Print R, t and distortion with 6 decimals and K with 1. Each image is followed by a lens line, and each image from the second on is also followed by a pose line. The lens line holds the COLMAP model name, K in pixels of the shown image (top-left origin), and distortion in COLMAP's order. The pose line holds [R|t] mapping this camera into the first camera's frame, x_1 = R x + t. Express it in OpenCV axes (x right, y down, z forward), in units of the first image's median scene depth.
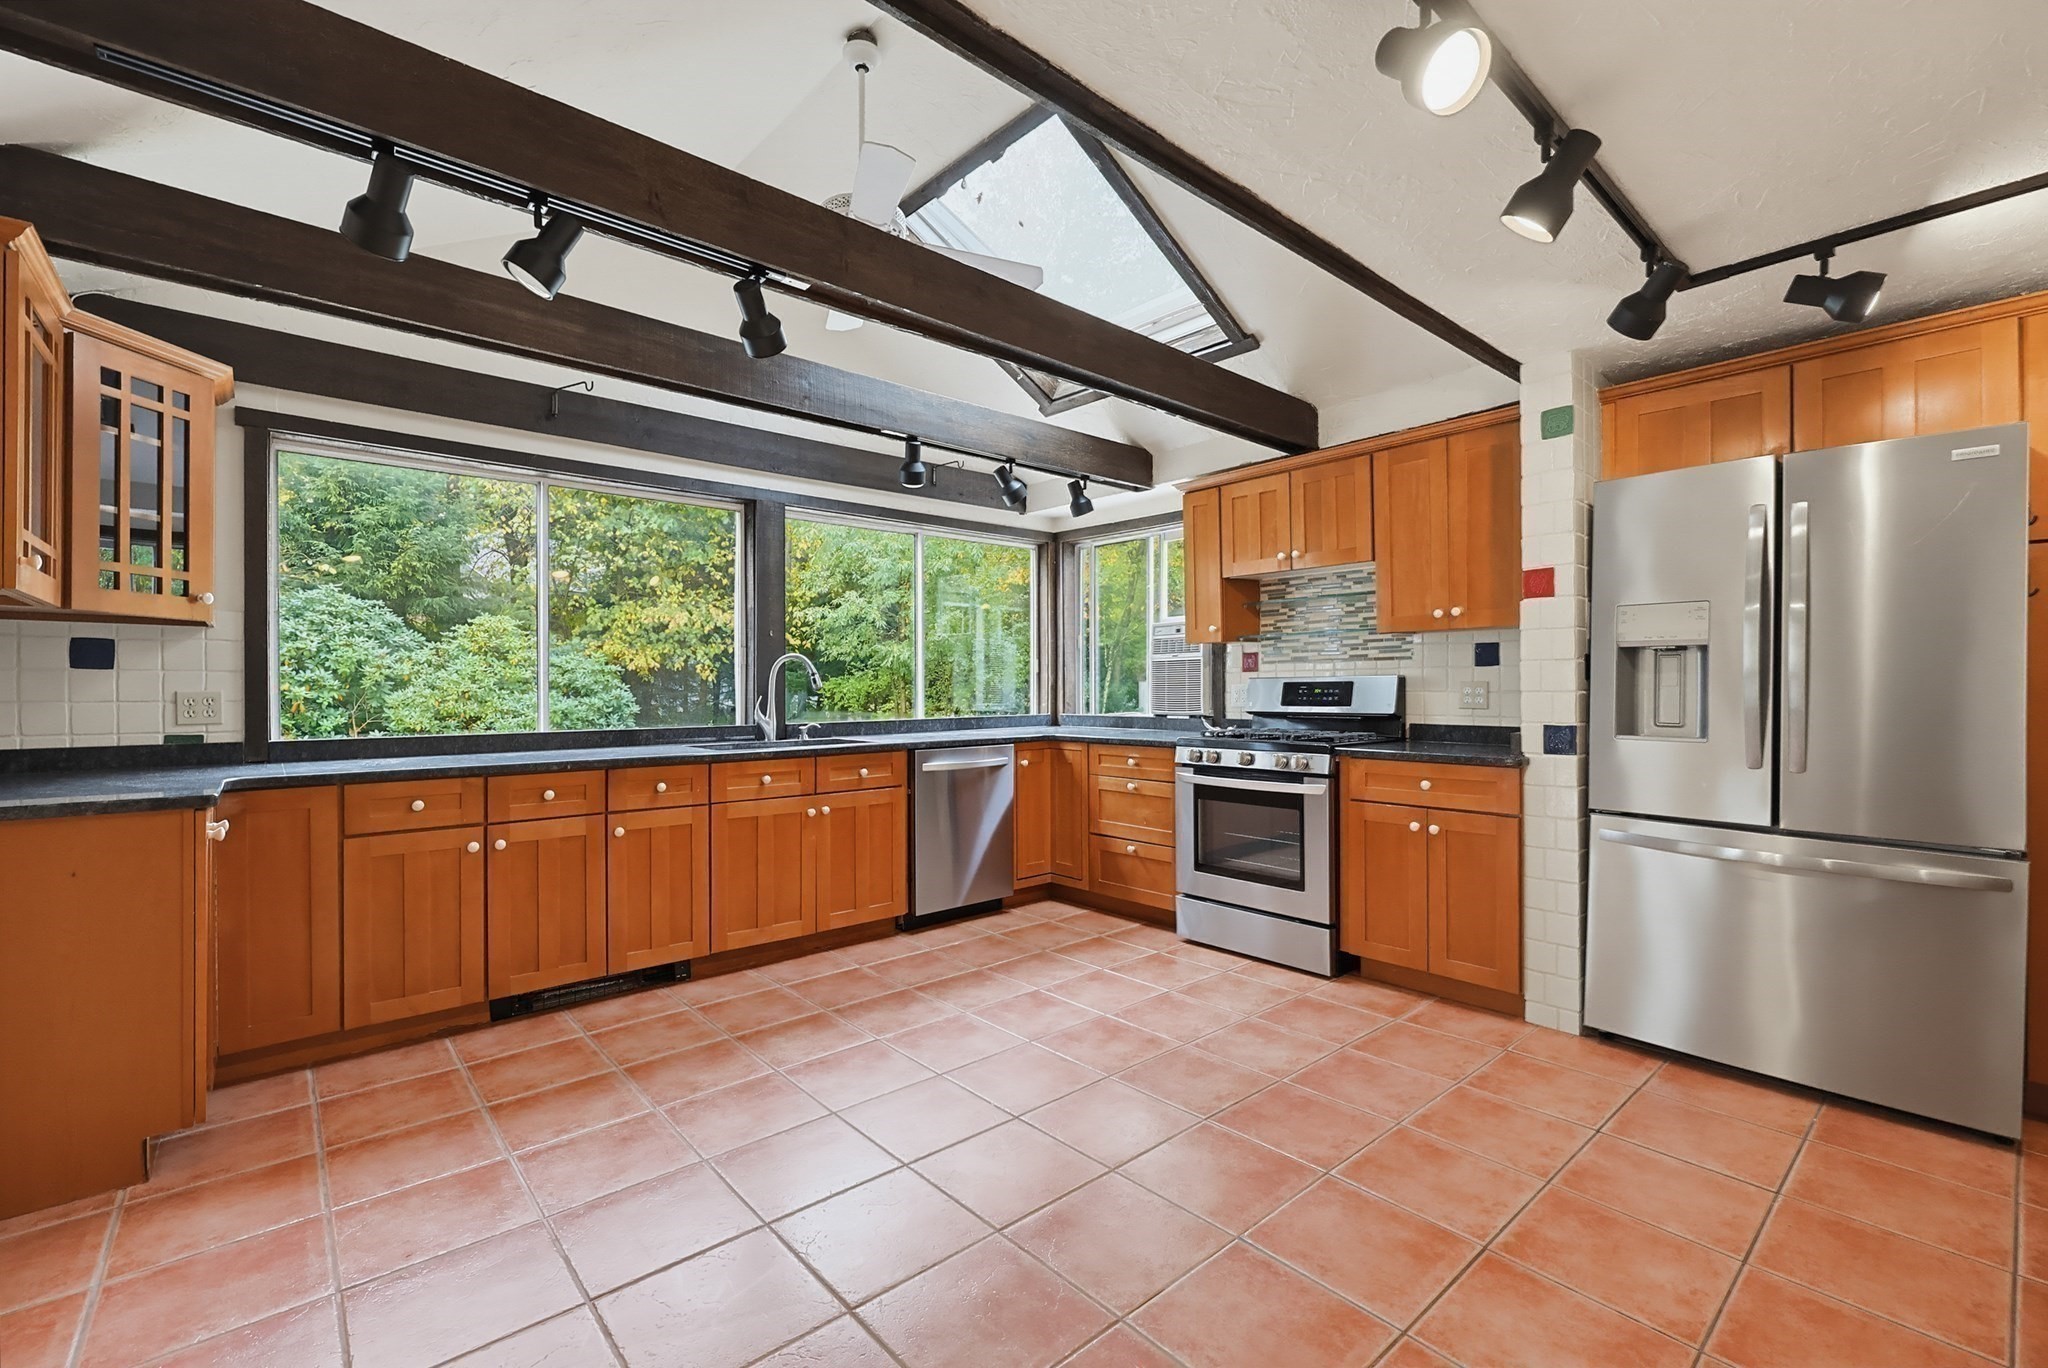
lens RADIAL K [[886.3, 0, 1030.9], [0, 886.3, 693.3], [0, 0, 1]] dist [-0.006514, -0.001104]
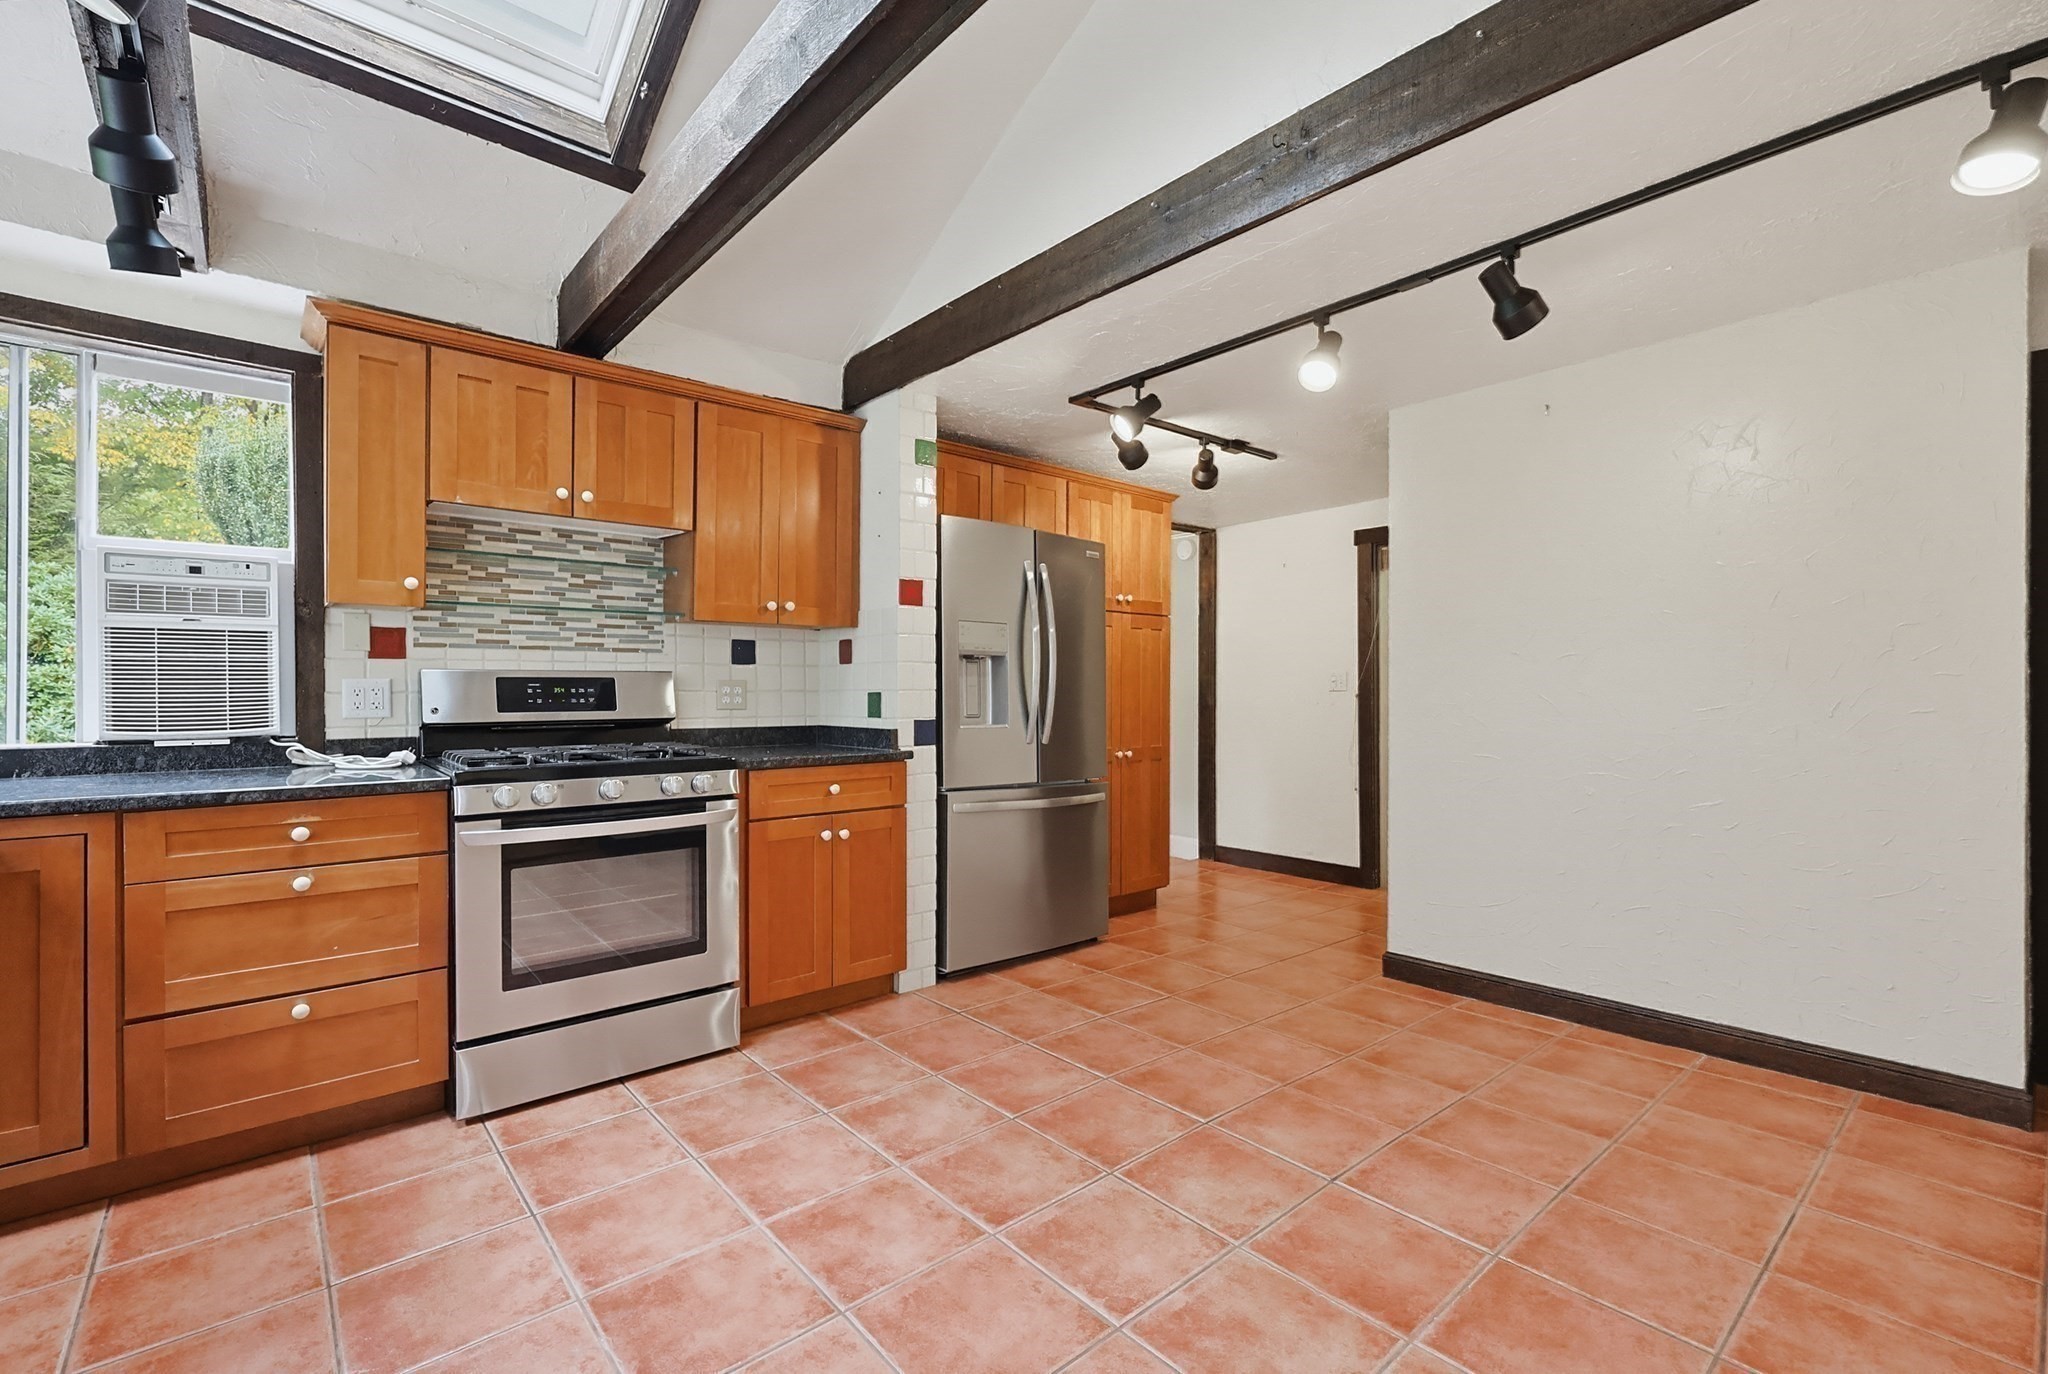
lens RADIAL K [[886.3, 0, 1029.3], [0, 886.3, 703.4], [0, 0, 1]] dist [-0.006514, -0.001104]
pose [[0.000364, -0.010669, 0.999943, -0.461891], [0.006115, 0.999924, 0.010667, 0.003074], [-0.999981, 0.006111, 0.000429, 0.733536]]
